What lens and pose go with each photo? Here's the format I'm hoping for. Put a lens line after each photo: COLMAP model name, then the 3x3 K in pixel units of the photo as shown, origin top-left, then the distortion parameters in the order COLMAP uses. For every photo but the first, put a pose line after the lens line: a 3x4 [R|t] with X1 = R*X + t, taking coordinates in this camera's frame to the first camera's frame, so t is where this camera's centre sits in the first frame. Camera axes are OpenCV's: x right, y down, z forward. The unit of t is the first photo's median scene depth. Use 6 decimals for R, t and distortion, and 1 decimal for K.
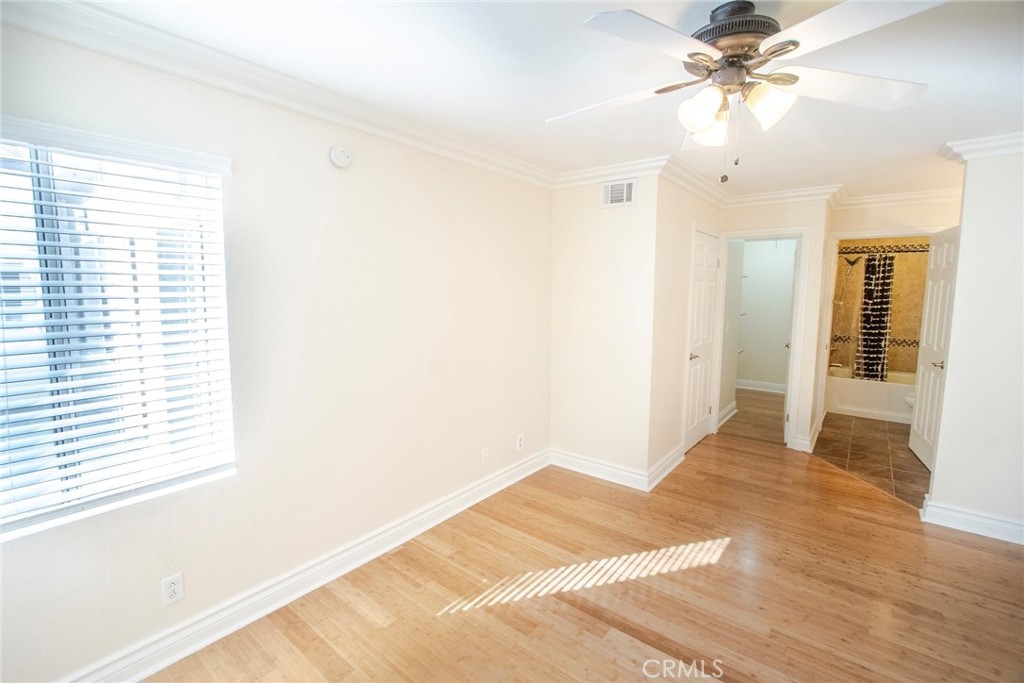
lens RADIAL K [[455.9, 0, 503.8], [0, 455.9, 331.4], [0, 0, 1]] dist [-0.016027, 0.000384]
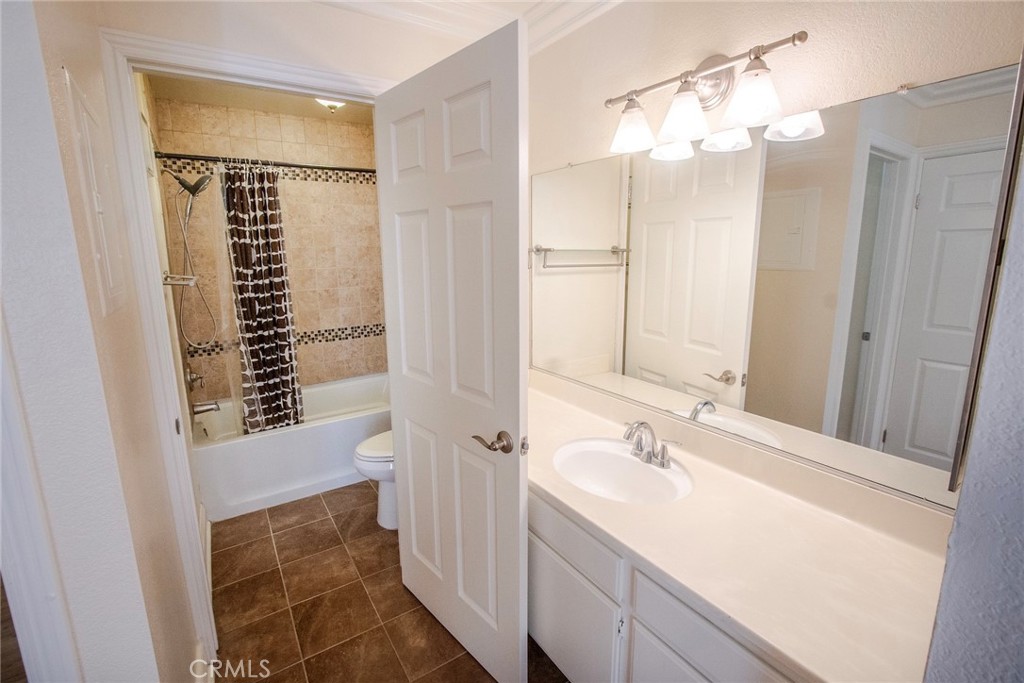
lens RADIAL K [[455.9, 0, 503.8], [0, 455.9, 331.4], [0, 0, 1]] dist [-0.016027, 0.000384]
pose [[0.310414, -0.179885, 0.933426, 0.447142], [0.112991, 0.981953, 0.151661, -0.046658], [-0.943862, 0.058391, 0.325138, 0.603874]]
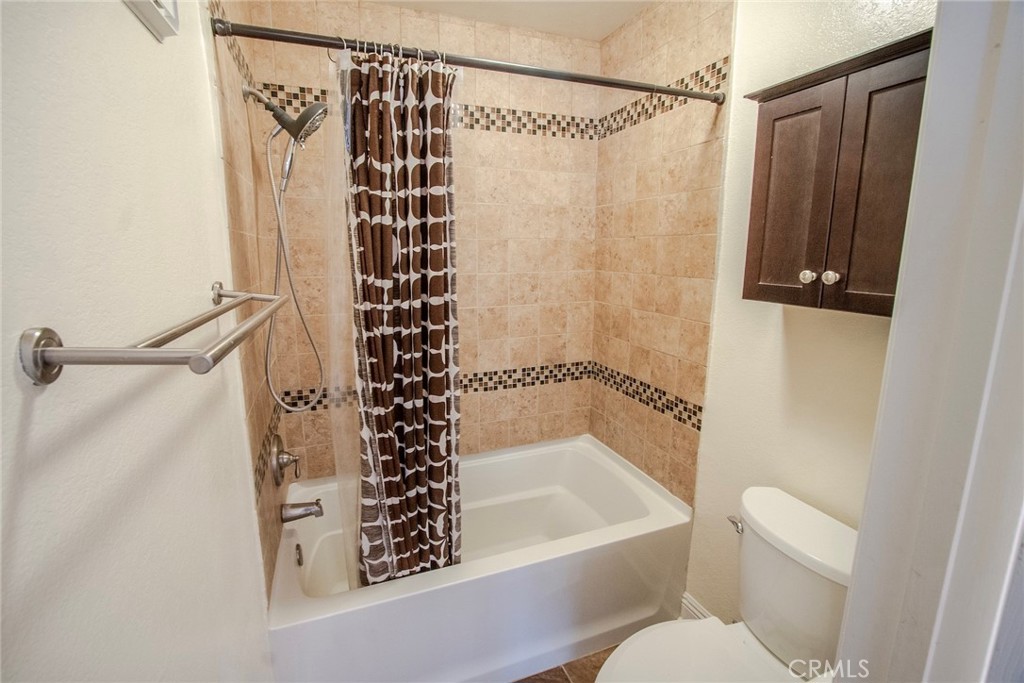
lens RADIAL K [[455.9, 0, 503.8], [0, 455.9, 331.4], [0, 0, 1]] dist [-0.016027, 0.000384]
pose [[0.508413, -0.158699, 0.846363, 0.644958], [0.091299, 0.987265, 0.130276, -0.066611], [-0.856260, 0.011038, 0.516427, 0.830632]]
